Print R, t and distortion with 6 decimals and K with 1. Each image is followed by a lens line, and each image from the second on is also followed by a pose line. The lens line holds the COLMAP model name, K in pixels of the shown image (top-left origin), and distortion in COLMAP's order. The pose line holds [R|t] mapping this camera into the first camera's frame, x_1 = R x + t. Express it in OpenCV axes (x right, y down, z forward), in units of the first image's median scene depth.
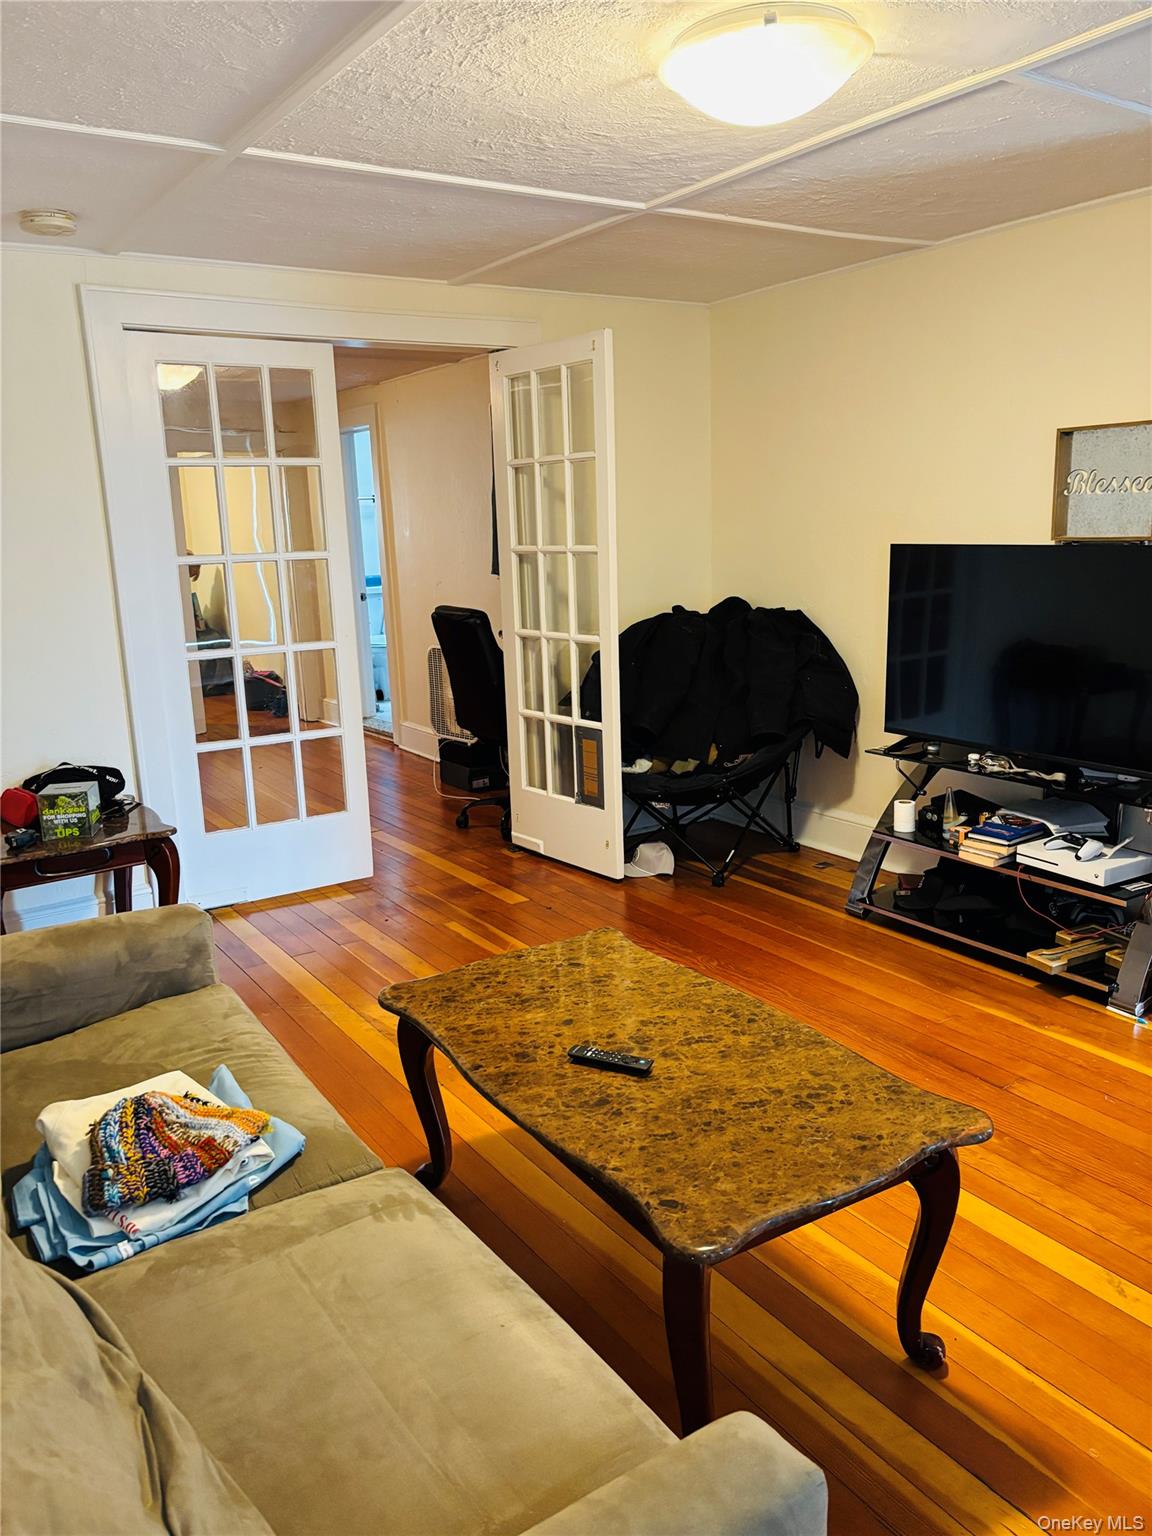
lens RADIAL K [[1161.0, 0, 577.2], [0, 1161.0, 771.9], [0, 0, 1]] dist [0.035612, -0.032614]
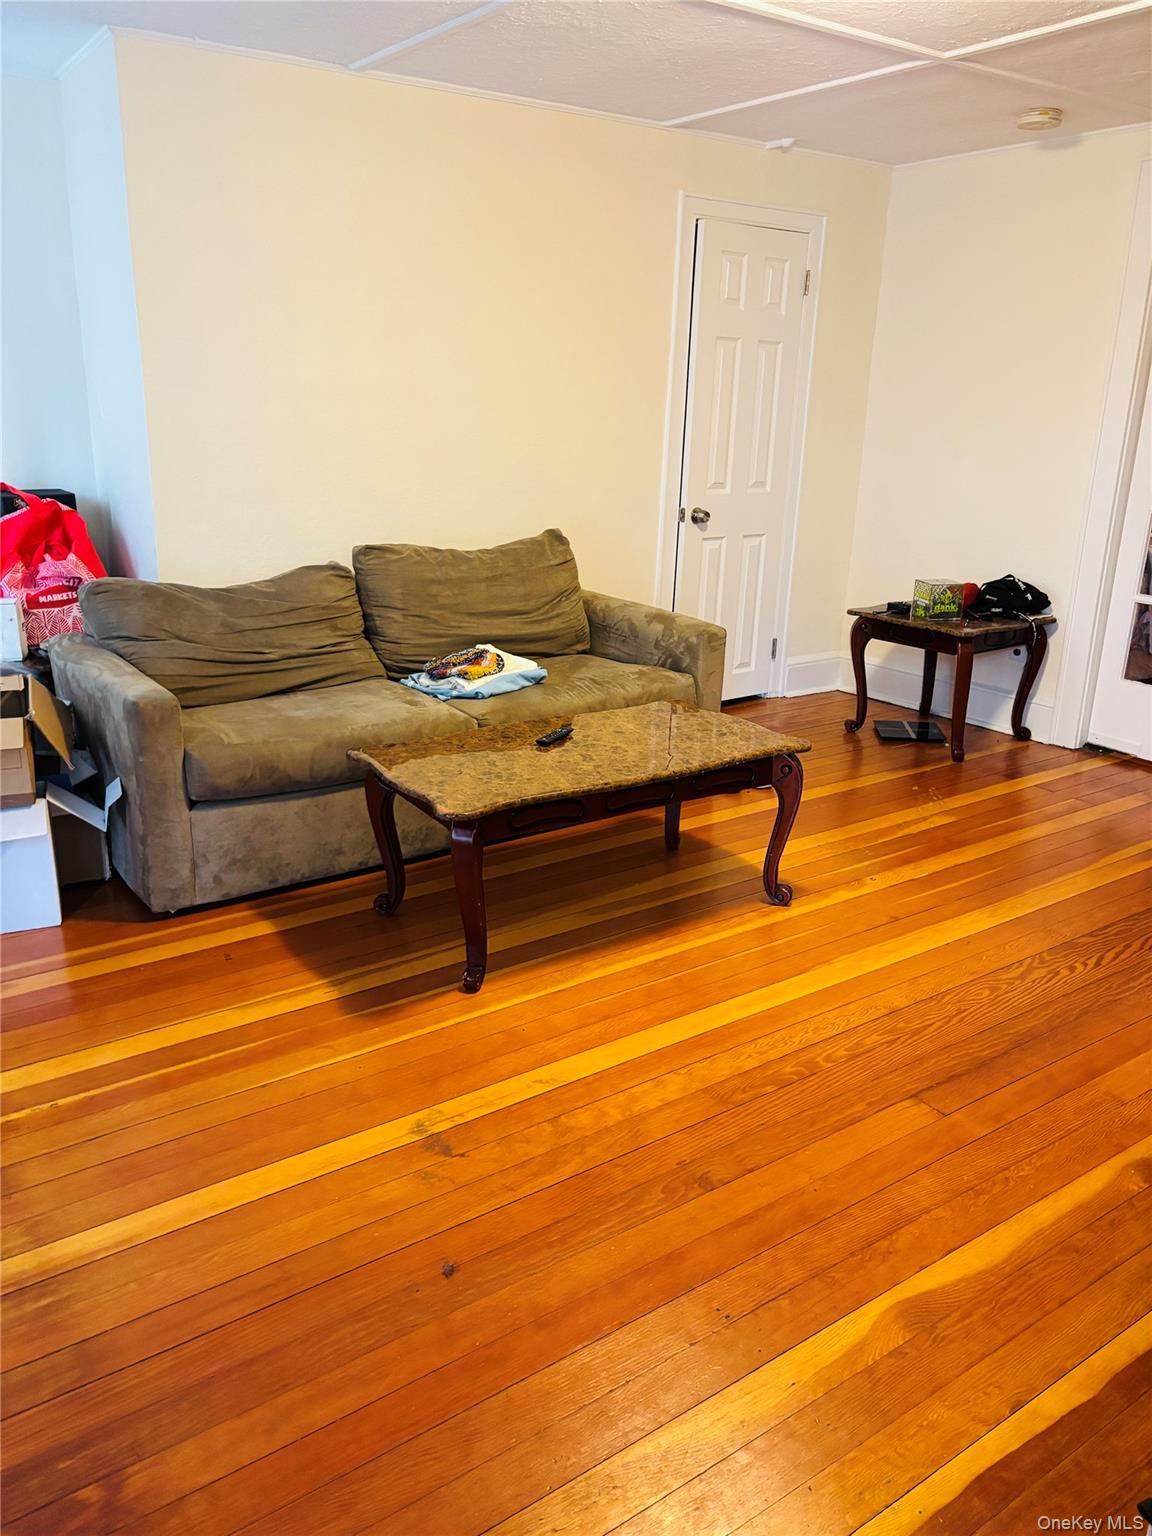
lens RADIAL K [[1161.0, 0, 574.7], [0, 1161.0, 766.2], [0, 0, 1]] dist [0.035612, -0.032614]
pose [[0.010514, 0.333127, -0.942823, 1.404499], [-0.232720, 0.917800, 0.321690, -0.202449], [0.972487, 0.216032, 0.087176, 0.853704]]
